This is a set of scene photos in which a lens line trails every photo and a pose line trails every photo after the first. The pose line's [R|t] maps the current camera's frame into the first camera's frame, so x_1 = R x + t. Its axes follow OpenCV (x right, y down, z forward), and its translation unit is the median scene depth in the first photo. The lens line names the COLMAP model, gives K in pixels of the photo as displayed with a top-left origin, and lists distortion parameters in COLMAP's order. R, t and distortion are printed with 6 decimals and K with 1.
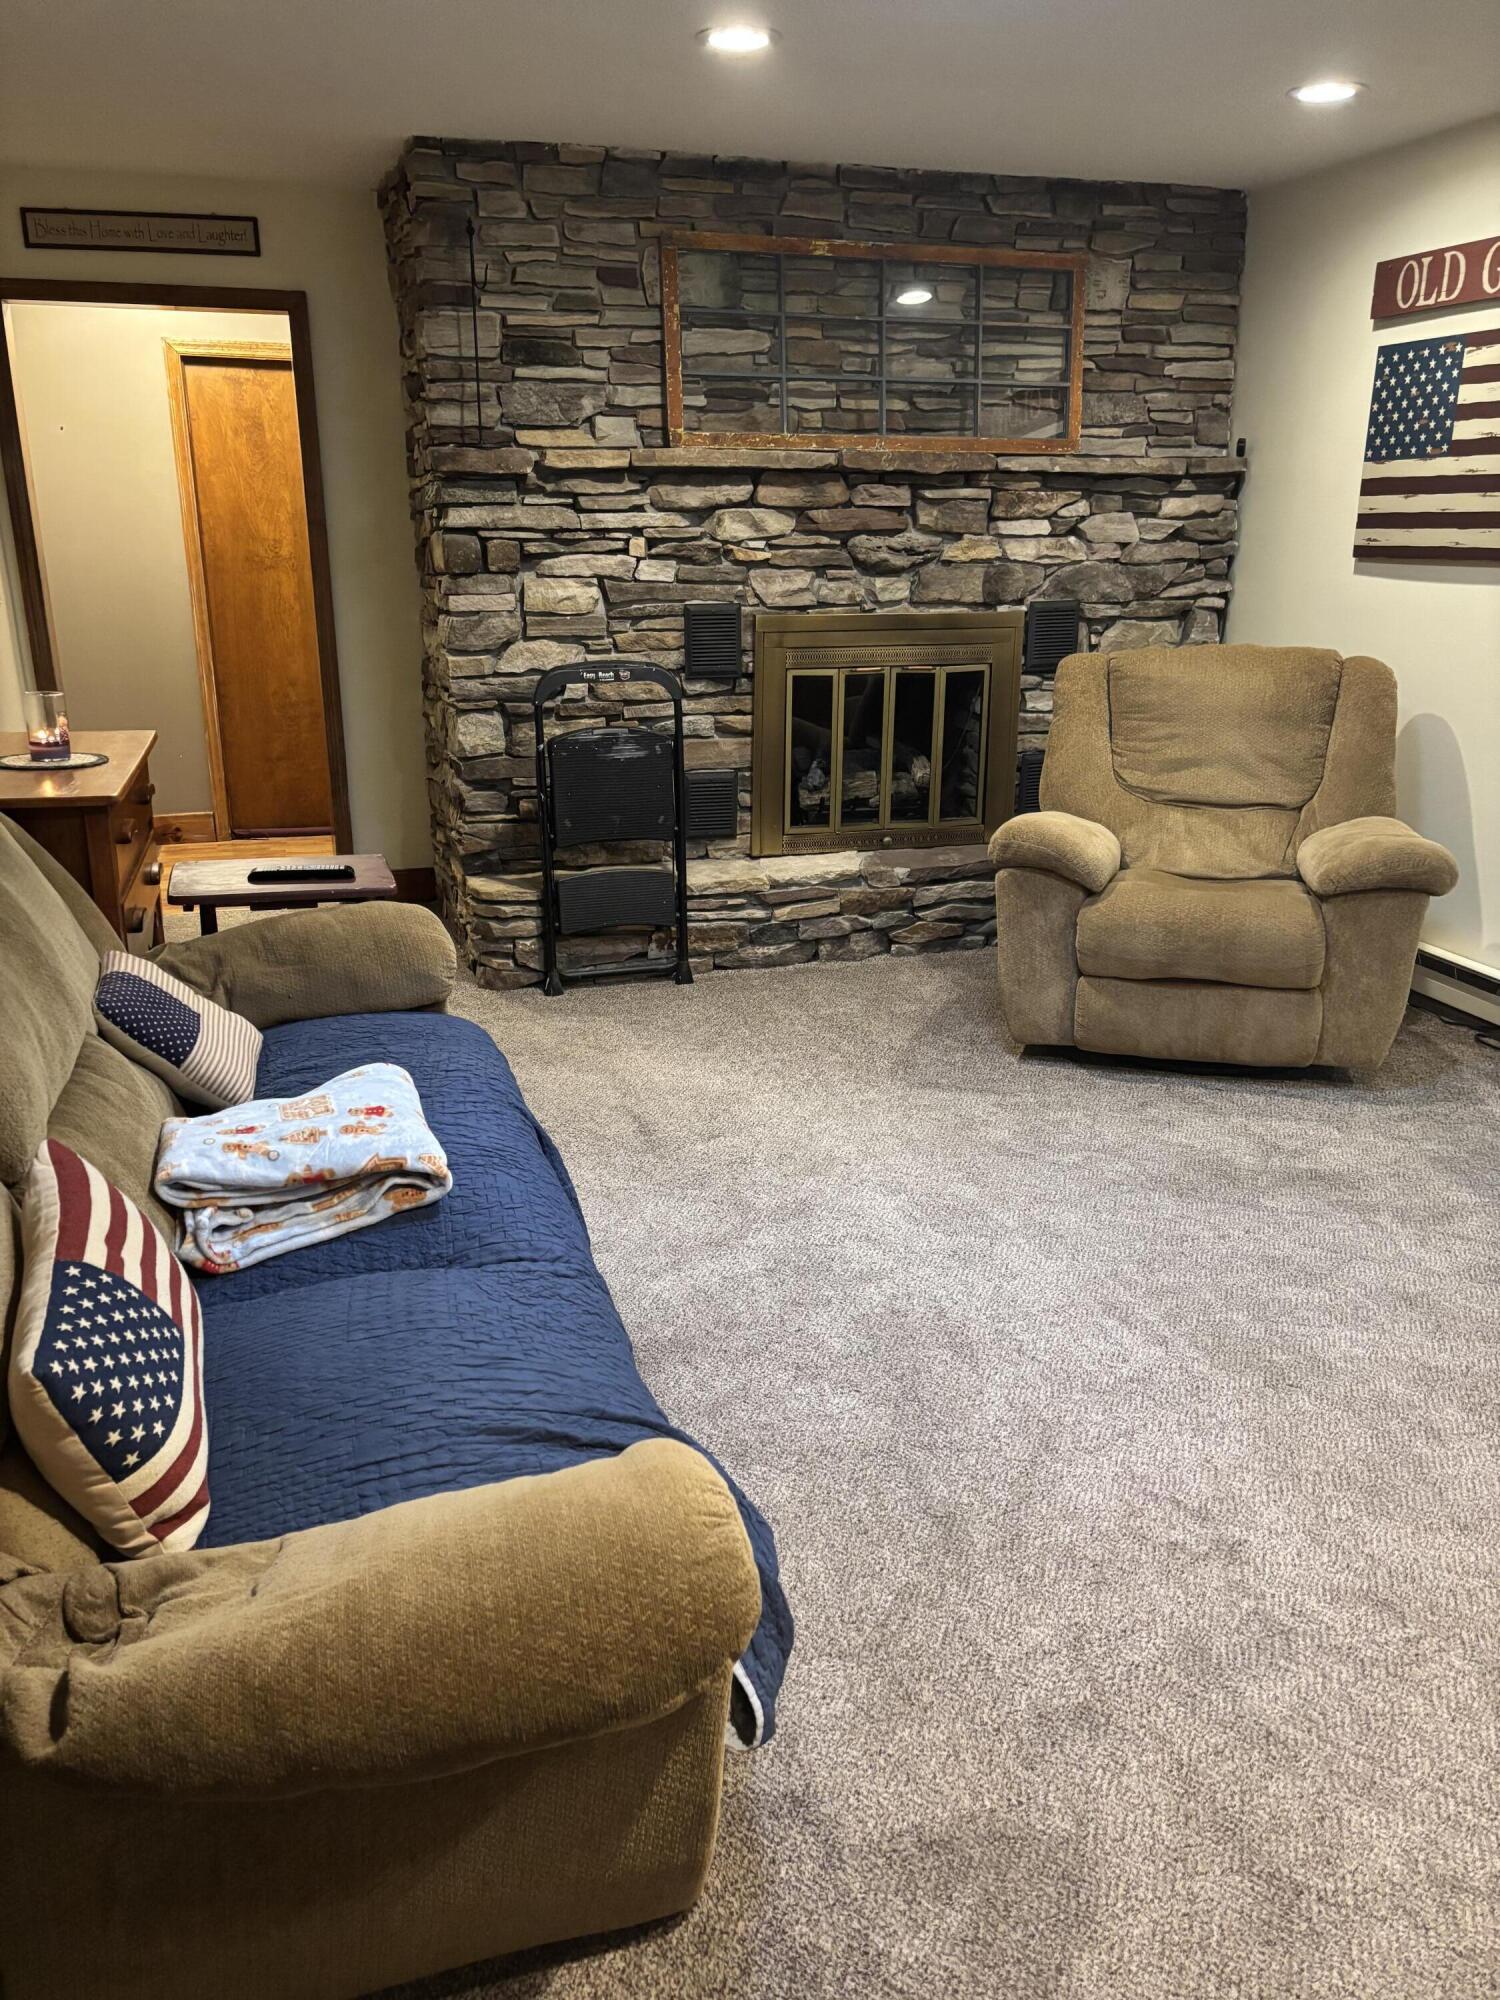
lens RADIAL K [[1512.8, 0, 751.6], [0, 1512.8, 1009.1], [0, 0, 1]] dist [0.026610, -0.009278]
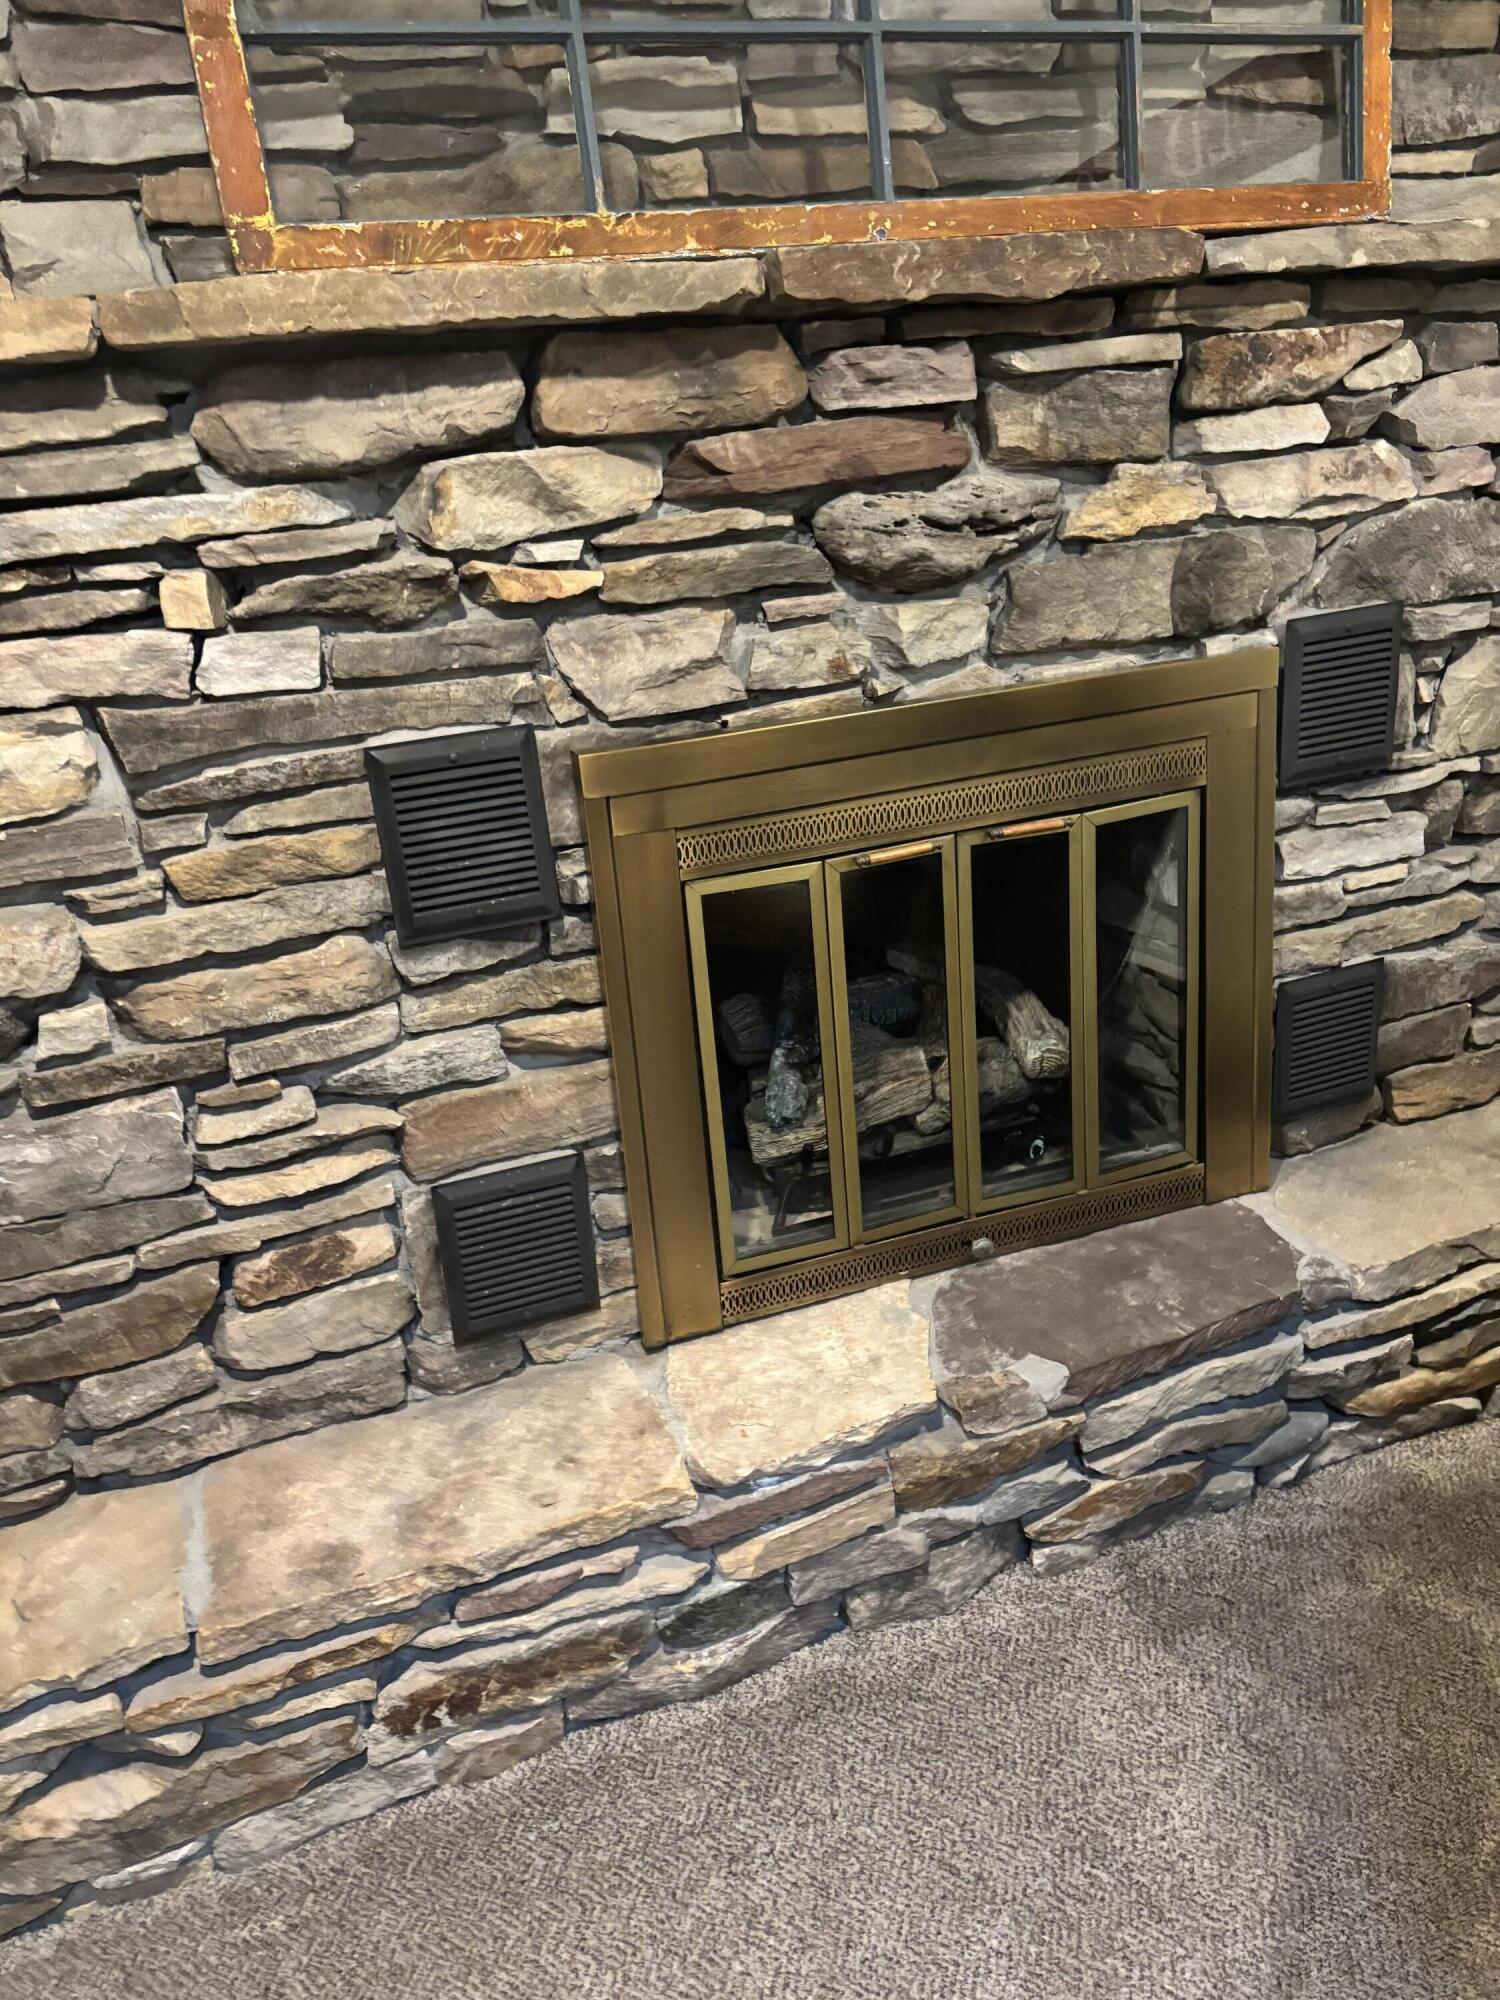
lens RADIAL K [[1512.8, 0, 743.5], [0, 1512.8, 990.9], [0, 0, 1]] dist [0.026610, -0.009278]
pose [[0.994203, -0.104906, 0.023570, 0.026384], [0.104237, 0.994157, 0.028050, -0.207172], [-0.026375, -0.025431, 0.999329, 0.635446]]
